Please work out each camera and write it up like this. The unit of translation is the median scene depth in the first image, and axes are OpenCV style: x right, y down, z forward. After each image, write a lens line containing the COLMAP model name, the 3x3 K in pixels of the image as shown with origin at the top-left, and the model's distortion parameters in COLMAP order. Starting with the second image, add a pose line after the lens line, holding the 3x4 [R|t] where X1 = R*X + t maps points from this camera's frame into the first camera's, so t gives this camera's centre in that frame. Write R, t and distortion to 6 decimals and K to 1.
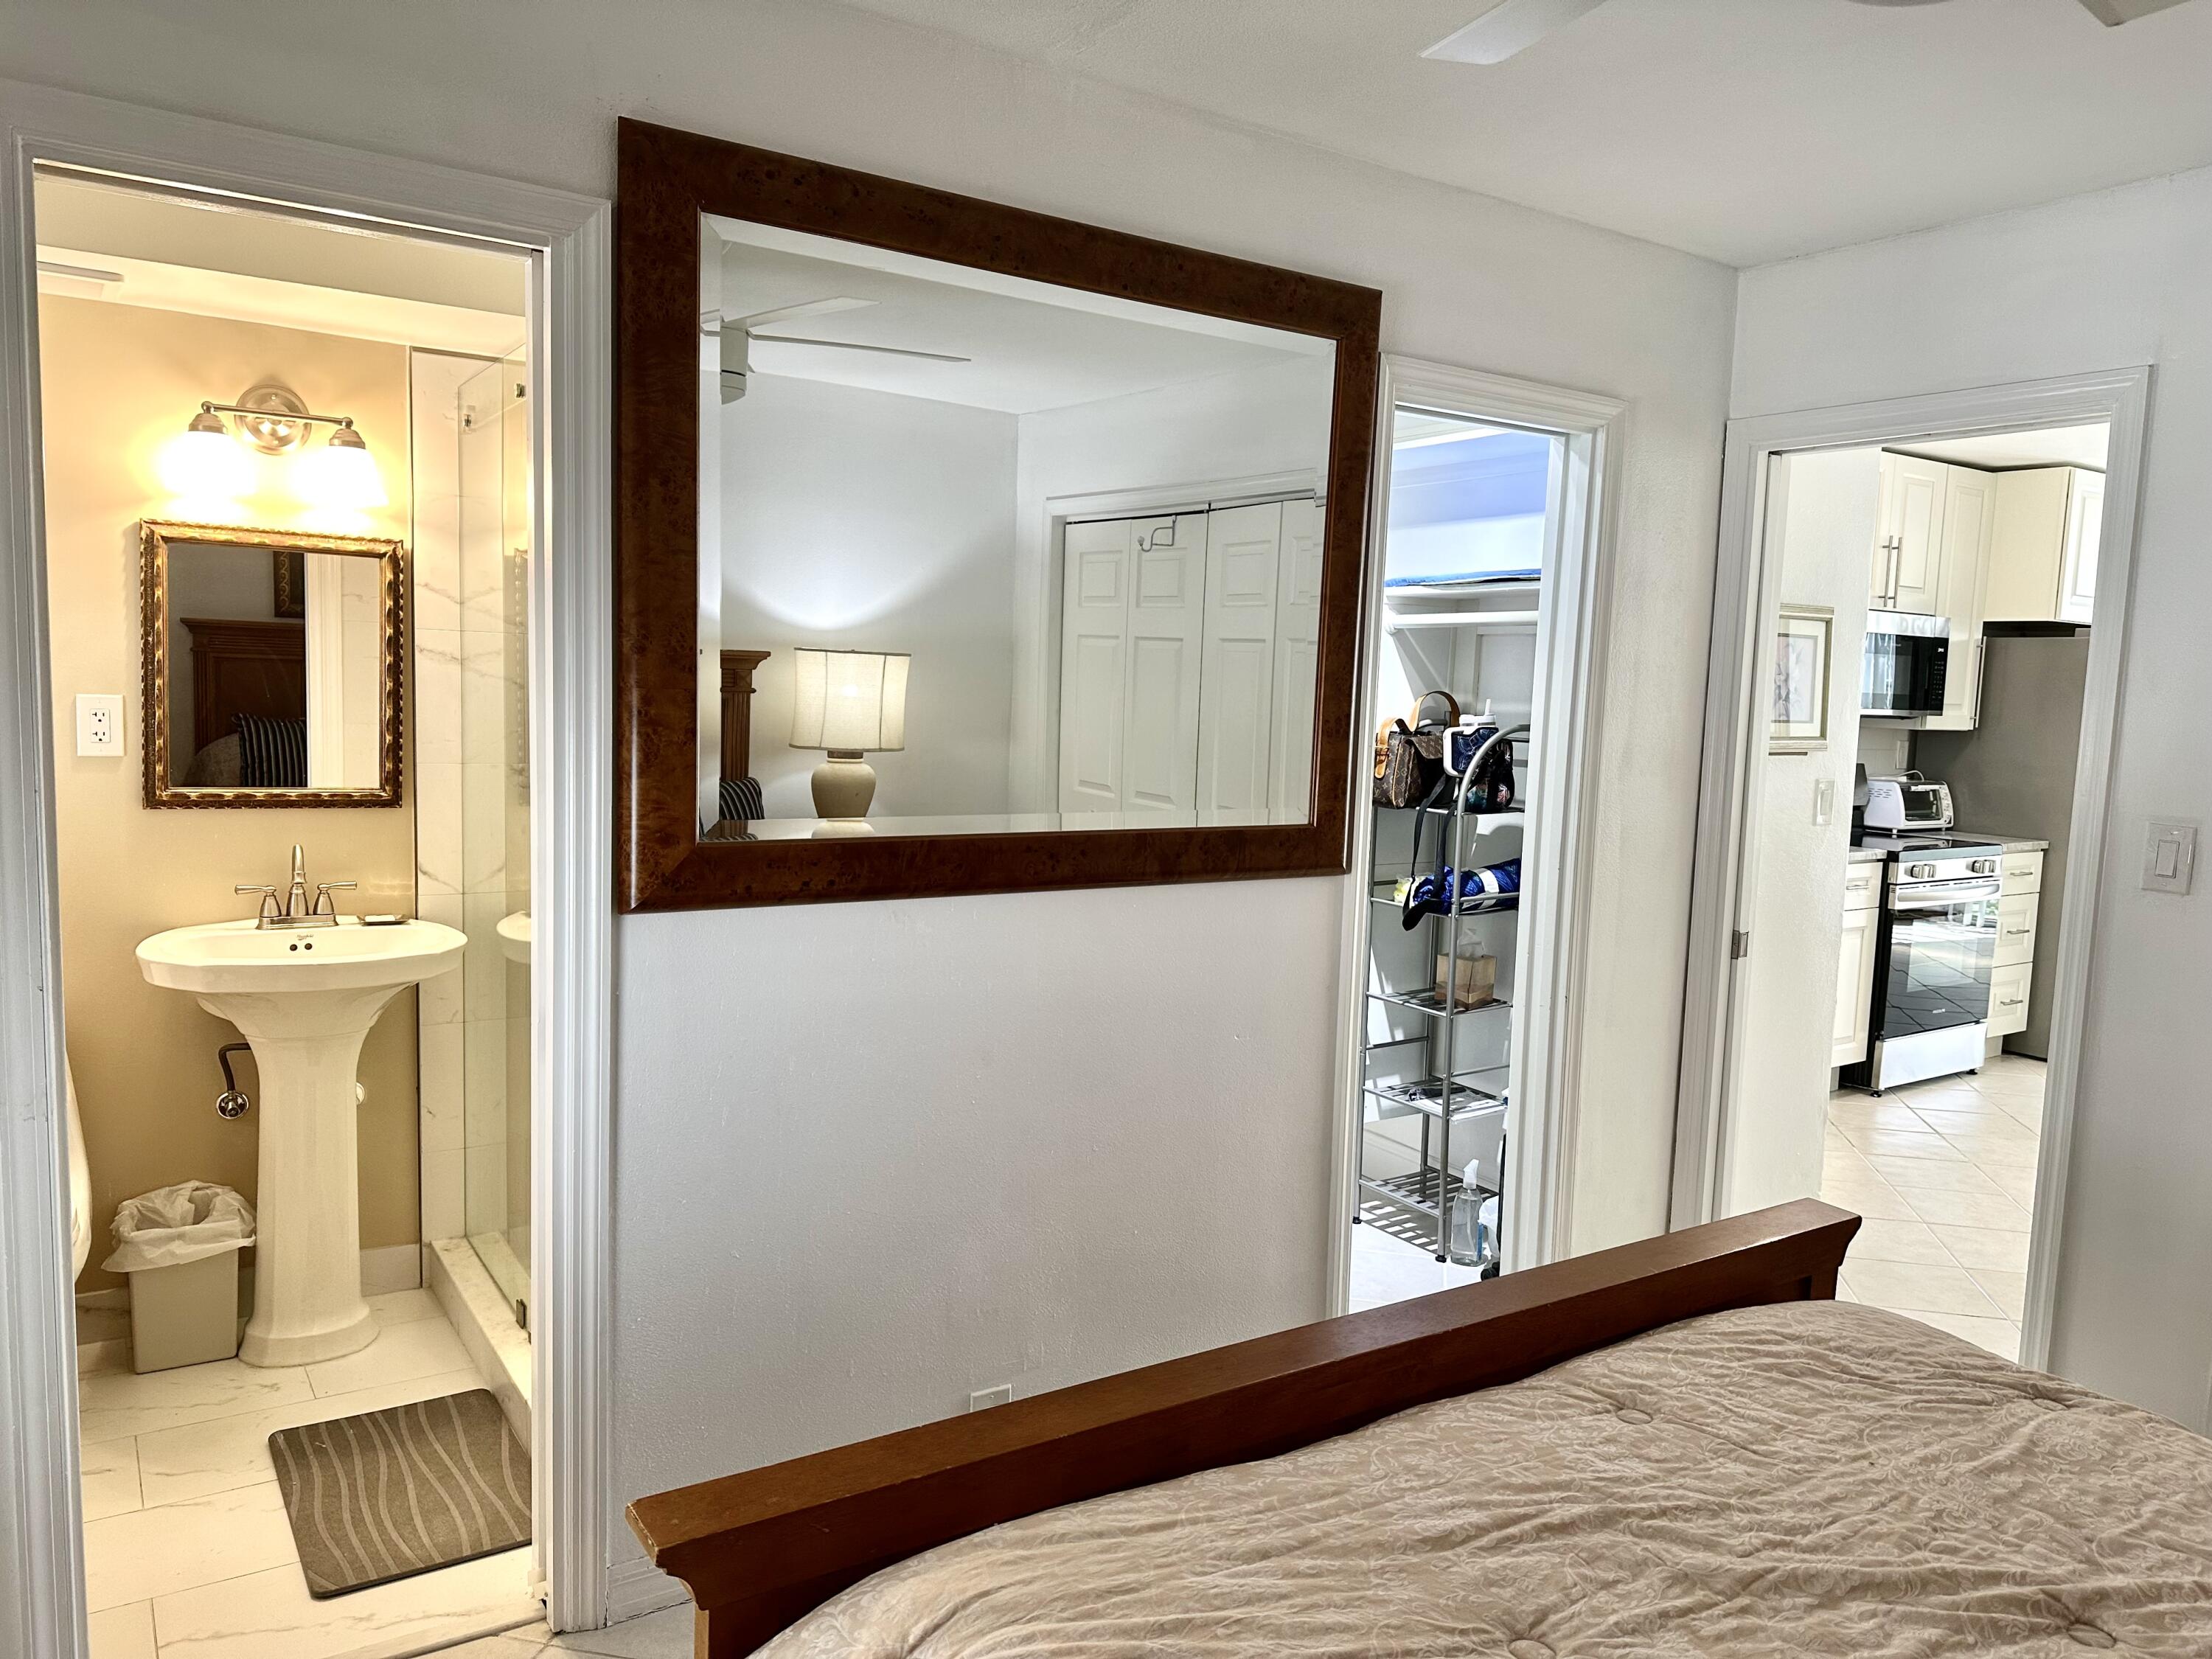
lens RADIAL K [[1576.6, 0, 1086.0], [0, 1576.6, 840.7], [0, 0, 1]] dist [0.062166, -0.044628]
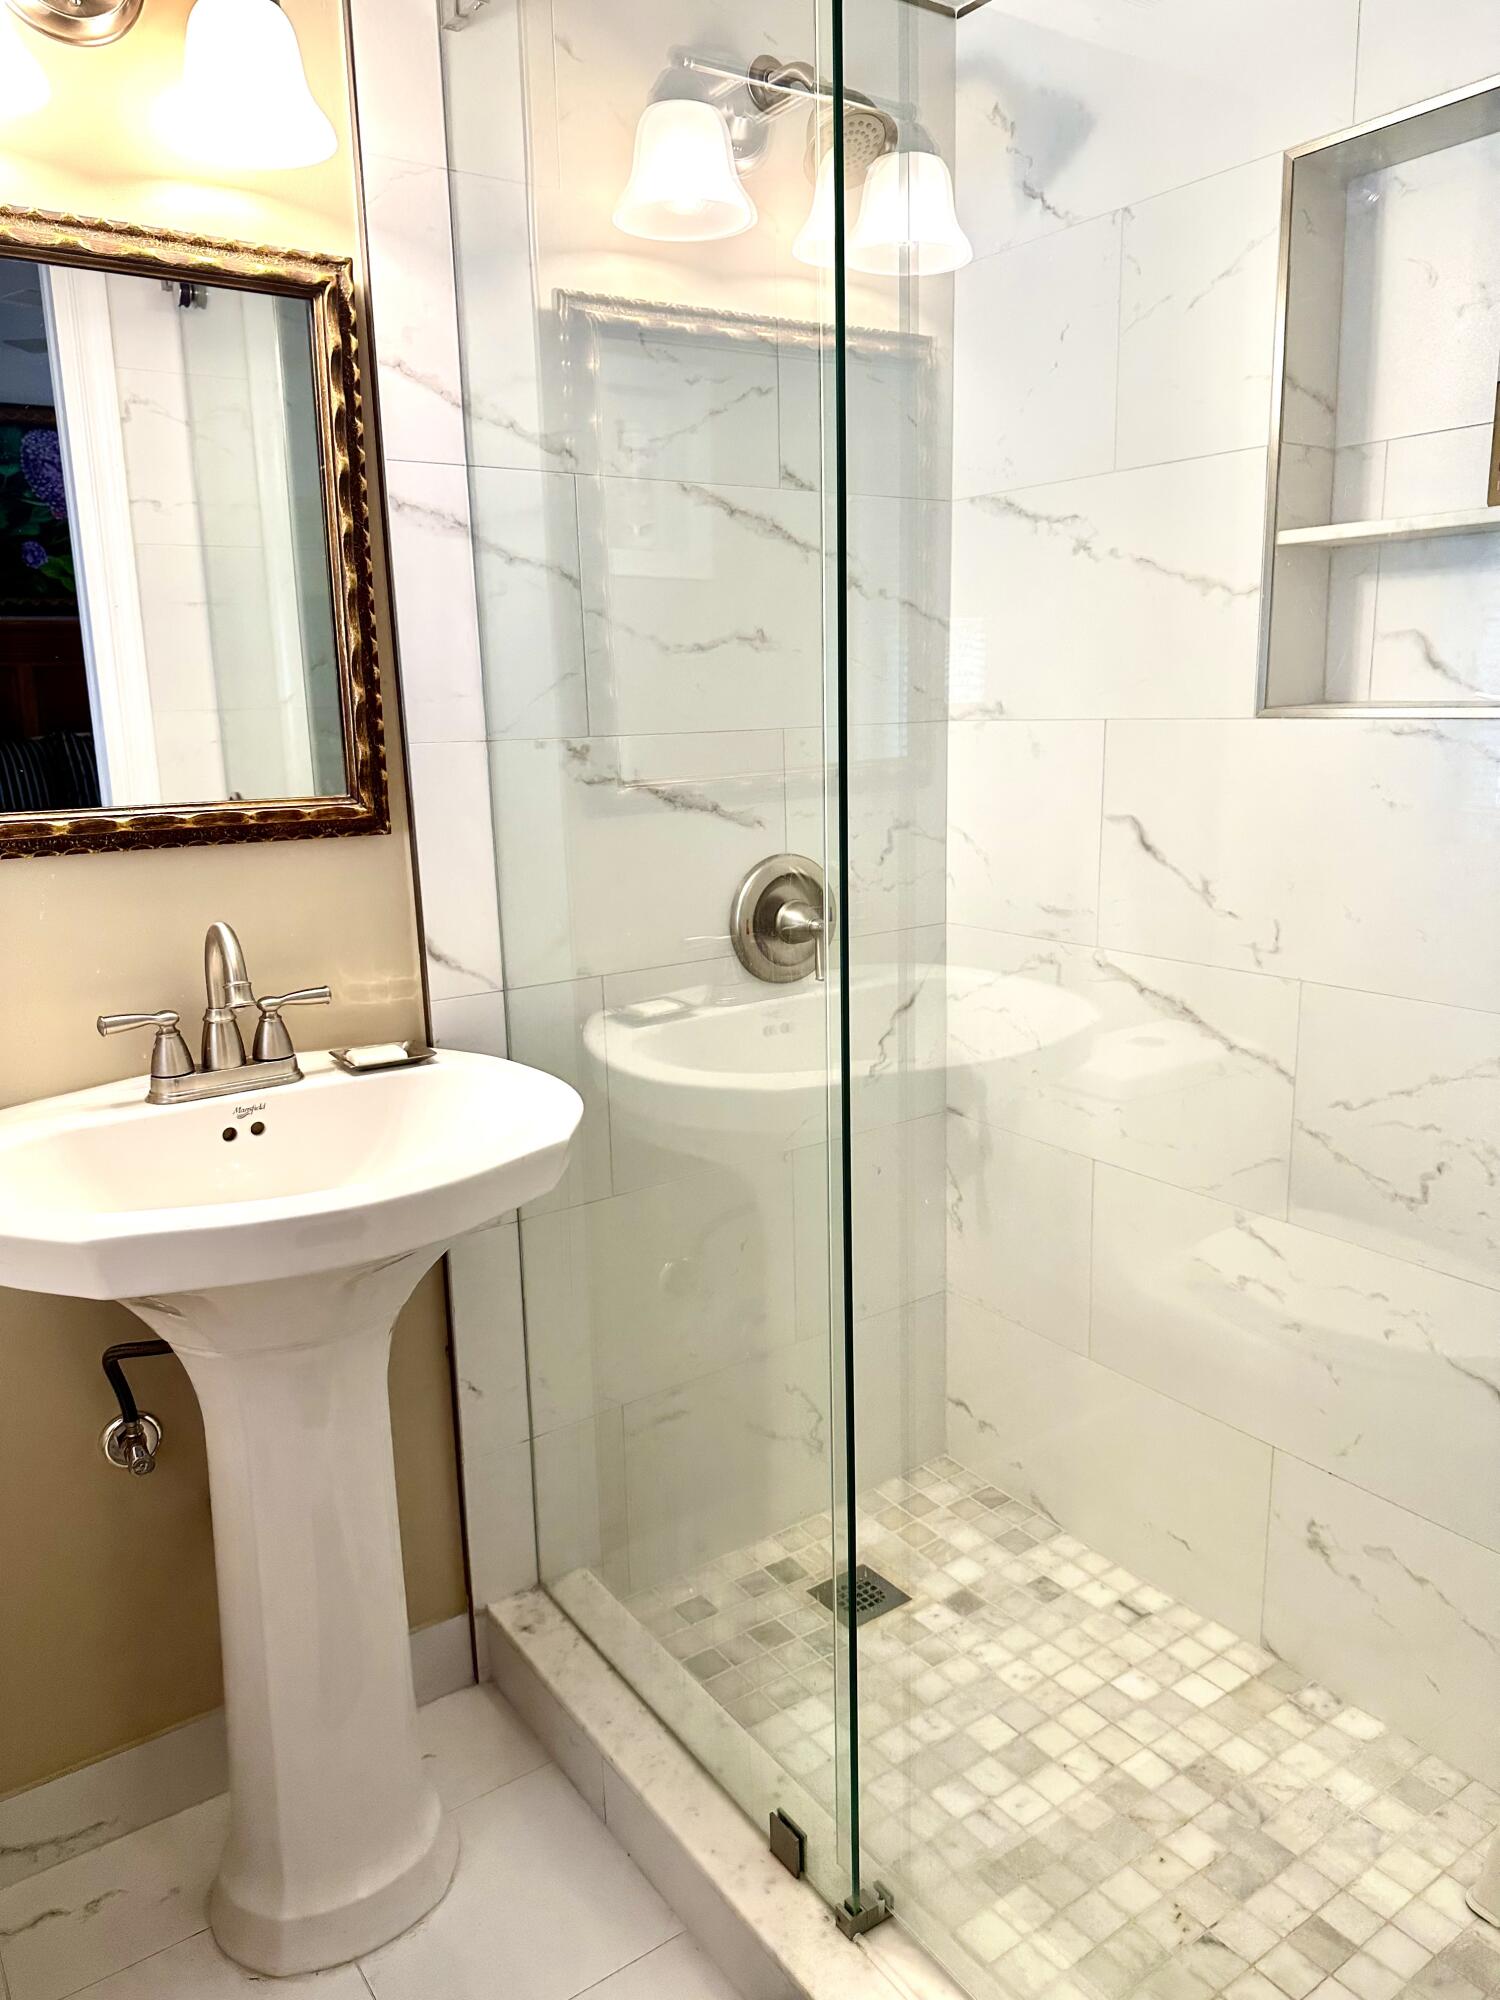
lens RADIAL K [[1451.3, 0, 777.0], [0, 1451.3, 1007.6], [0, 0, 1]] dist [0.086241, -0.114139]
pose [[0.997406, -0.059984, 0.039790, -0.336214], [0.054533, 0.990501, 0.126230, -0.018136], [-0.046984, -0.123733, 0.991203, 0.539770]]
